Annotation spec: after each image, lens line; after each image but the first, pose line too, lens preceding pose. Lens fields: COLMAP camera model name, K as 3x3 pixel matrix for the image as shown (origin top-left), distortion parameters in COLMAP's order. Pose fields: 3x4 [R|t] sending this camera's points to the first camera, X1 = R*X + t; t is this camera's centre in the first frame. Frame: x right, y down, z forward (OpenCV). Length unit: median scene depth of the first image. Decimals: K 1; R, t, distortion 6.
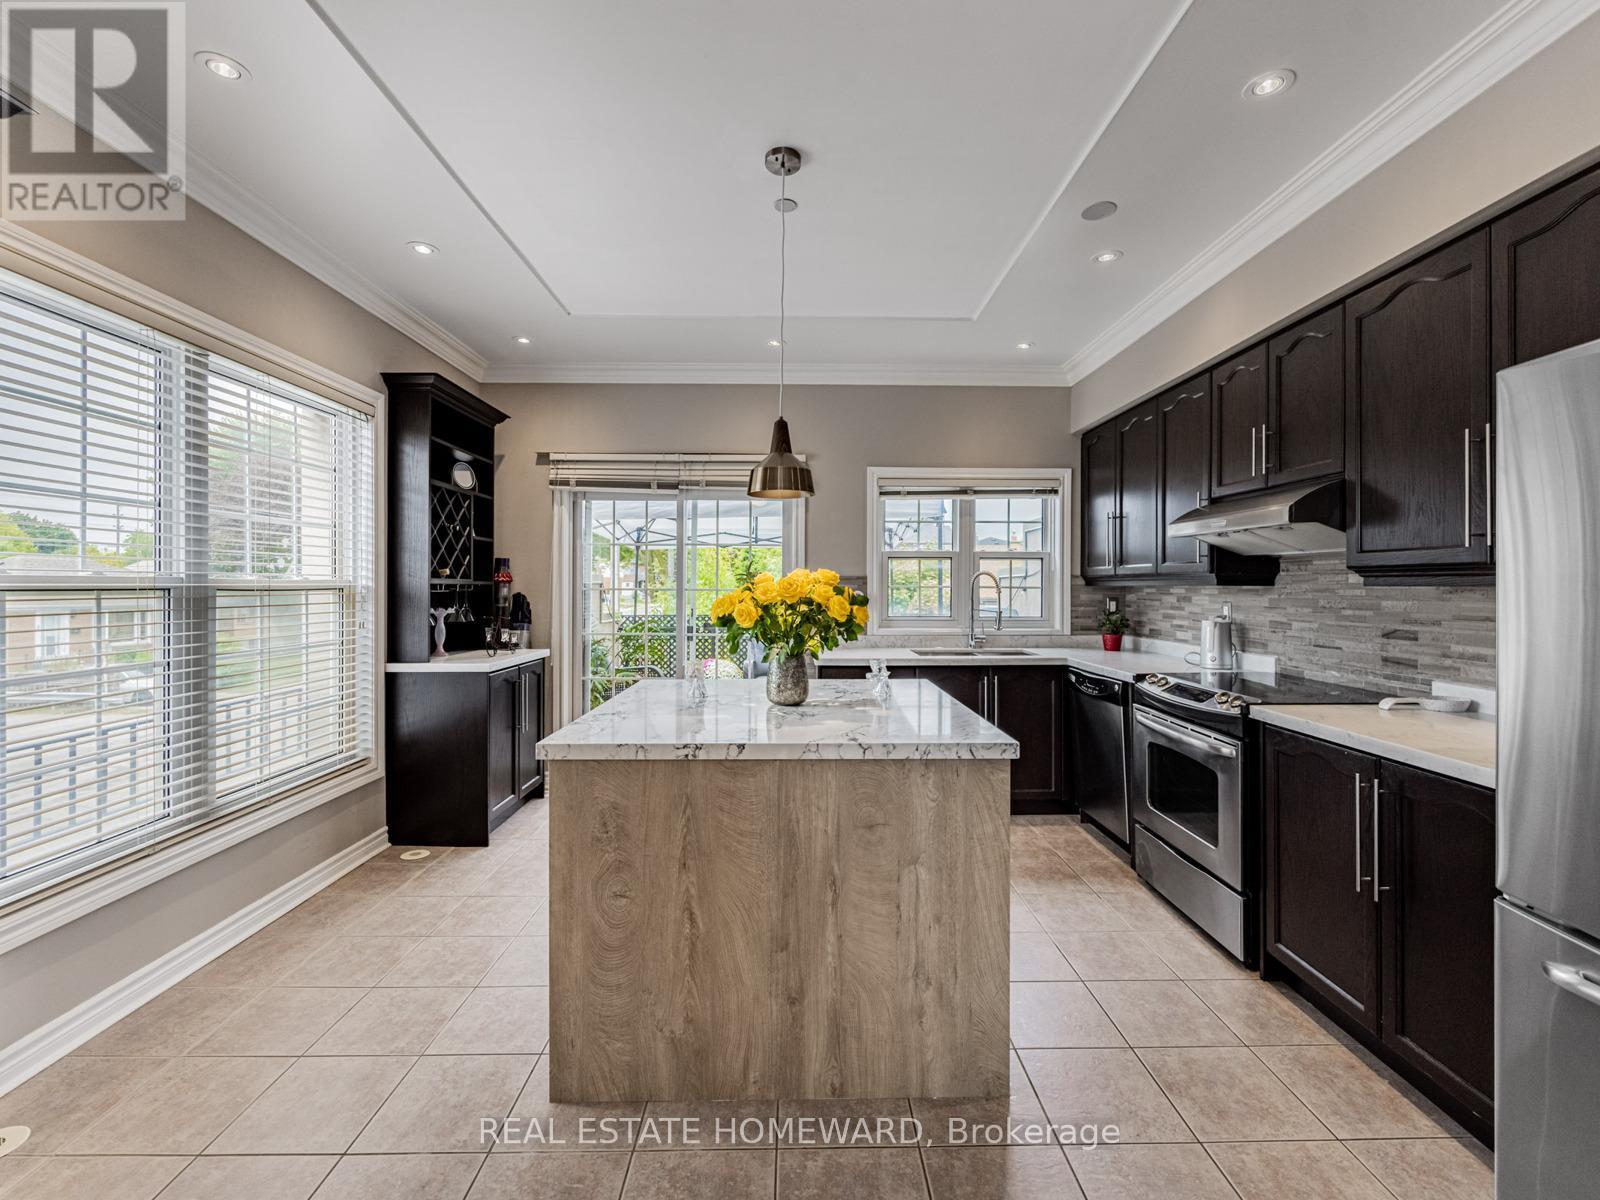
lens RADIAL K [[705.6, 0, 801.1], [0, 705.6, 586.7], [0, 0, 1]] dist [-0.000171, 0.000140]
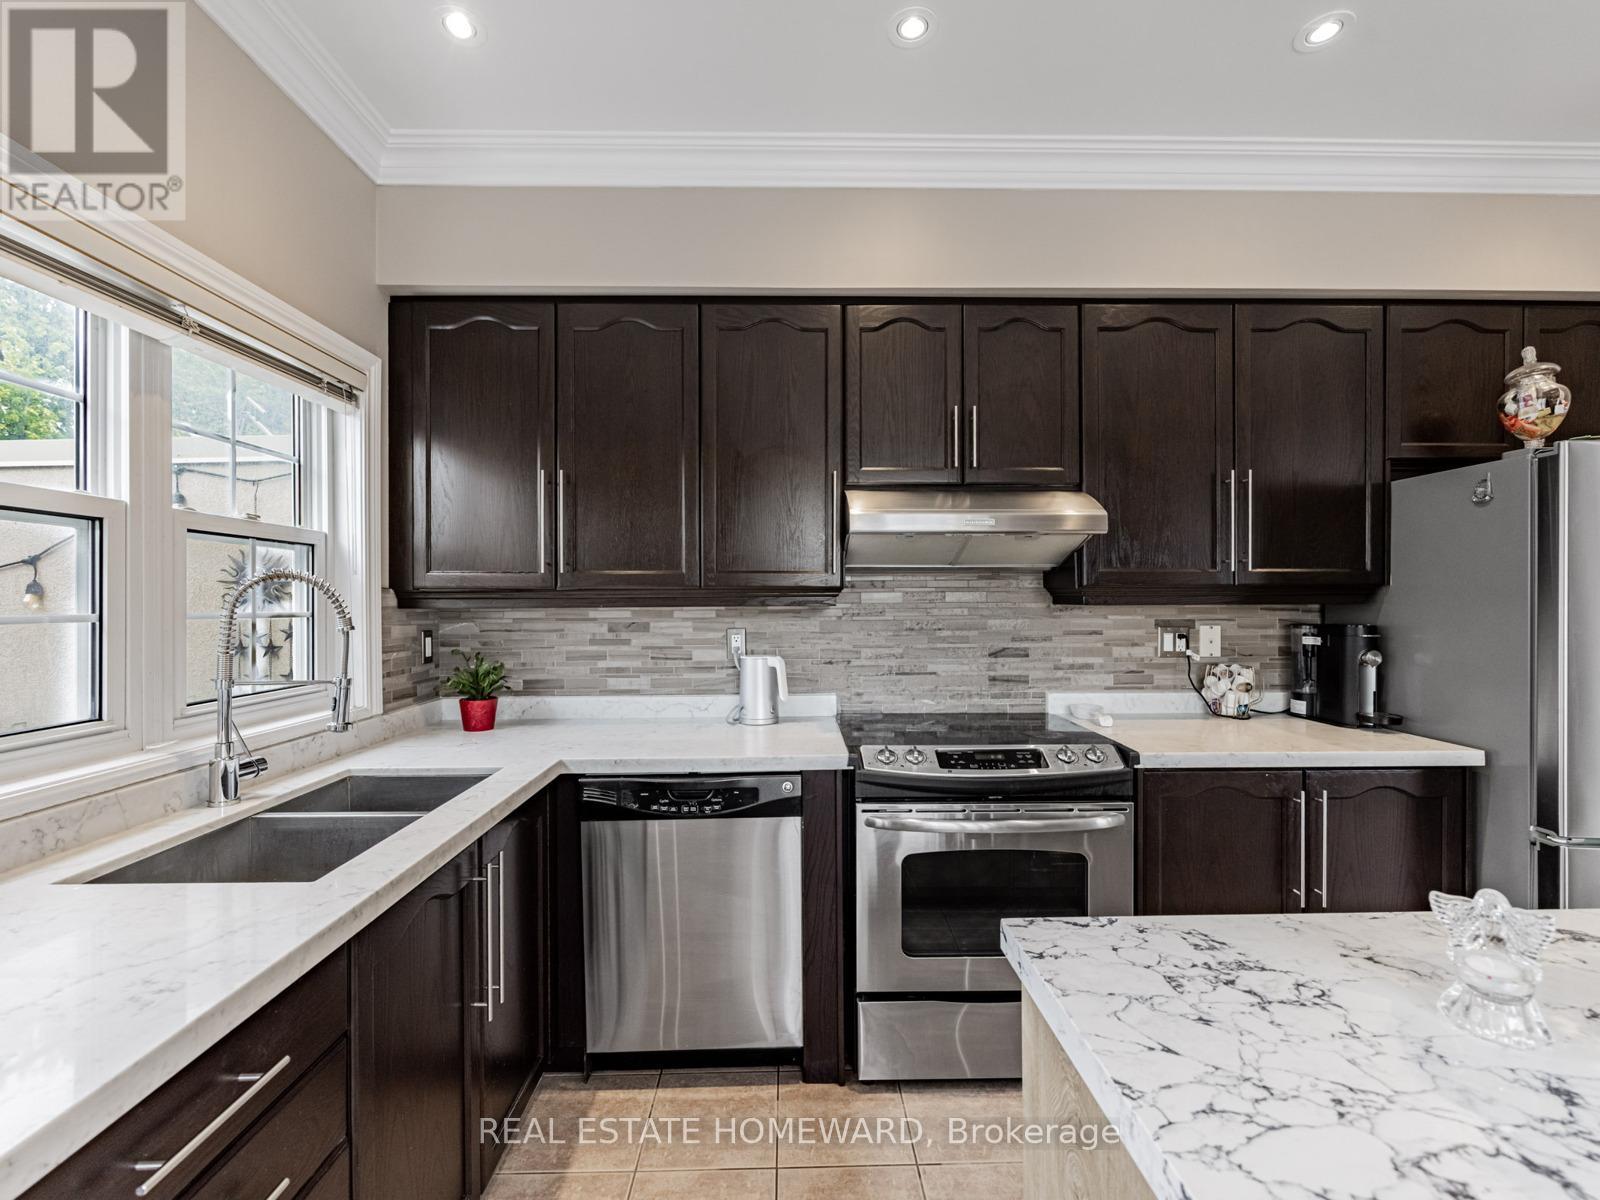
lens RADIAL K [[693.5, 0, 805.0], [0, 693.5, 602.7], [0, 0, 1]] dist [0.001721, 0.000116]
pose [[-0.010428, -0.002519, 0.999942, -0.115969], [0.006426, 0.999976, 0.002586, -0.006688], [-0.999925, 0.006453, -0.010412, 1.023394]]
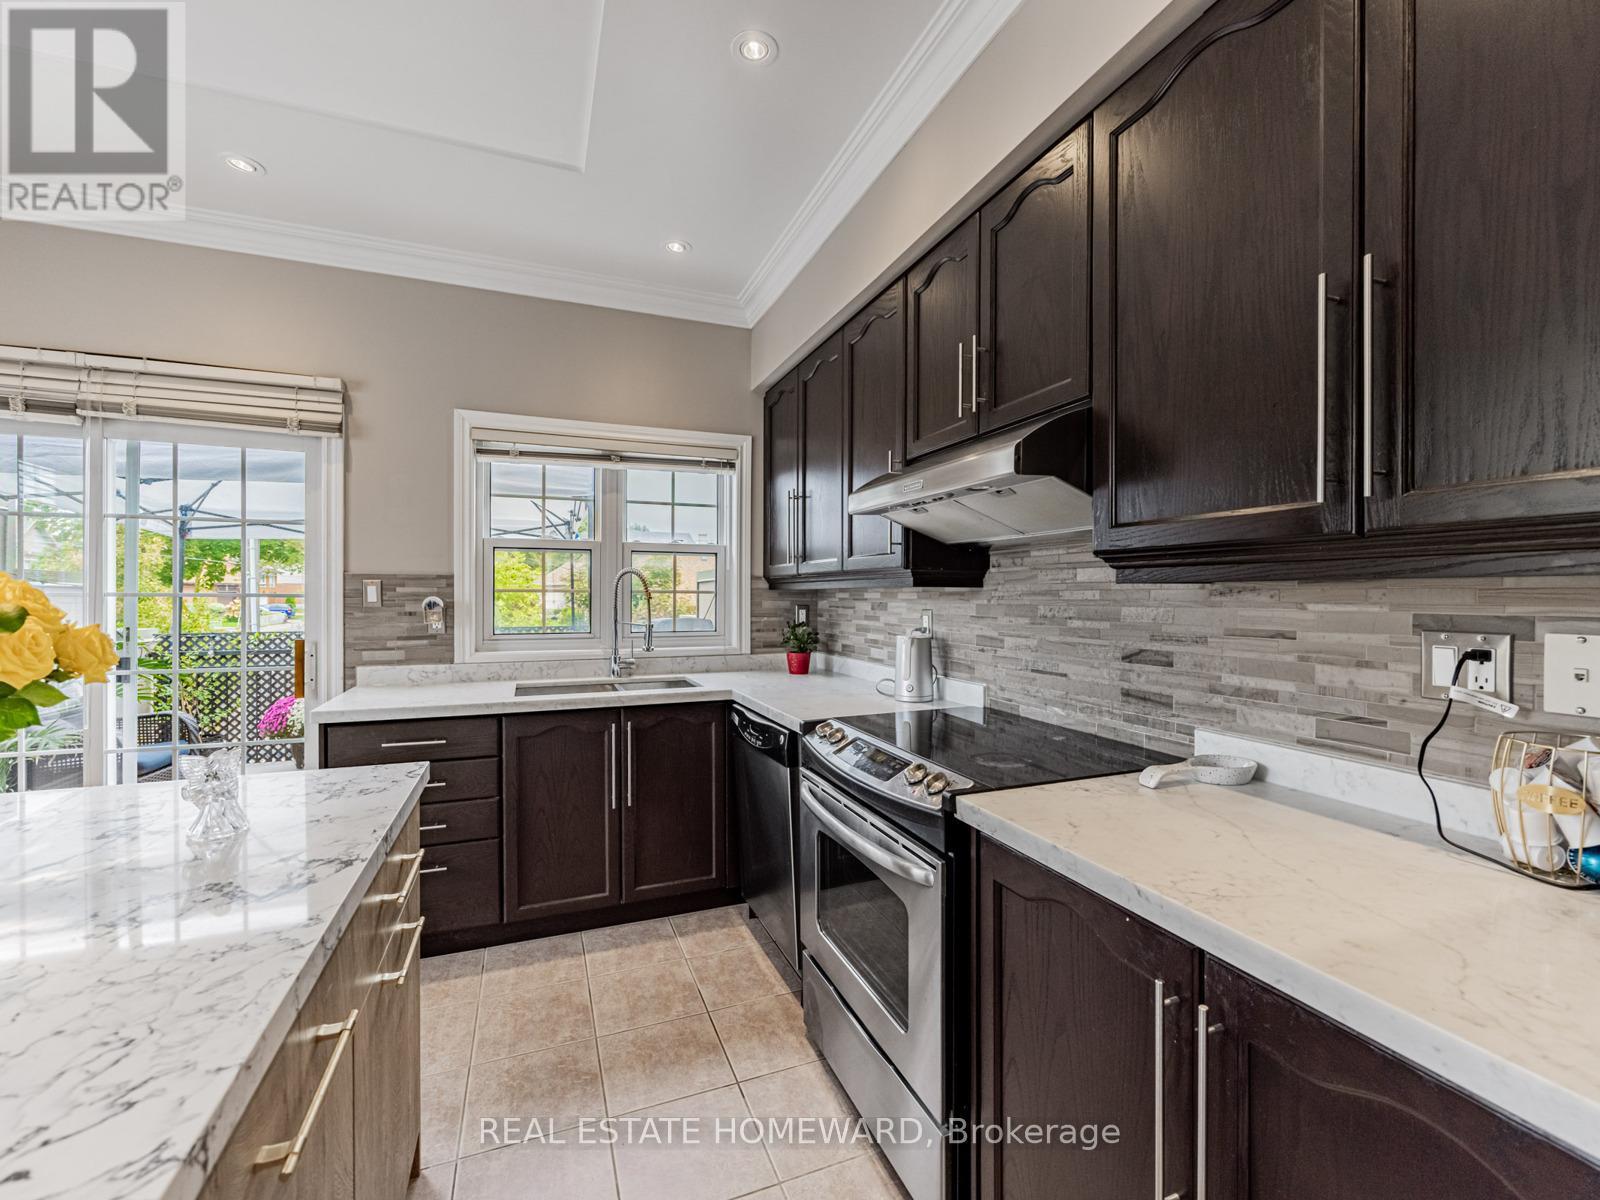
lens RADIAL K [[693.5, 0, 805.0], [0, 693.5, 602.7], [0, 0, 1]] dist [0.001721, 0.000116]
pose [[0.935668, -0.003988, 0.352859, 0.242903], [0.000294, 0.999945, 0.010521, 0.006930], [-0.352881, -0.009741, 0.935617, 0.389117]]
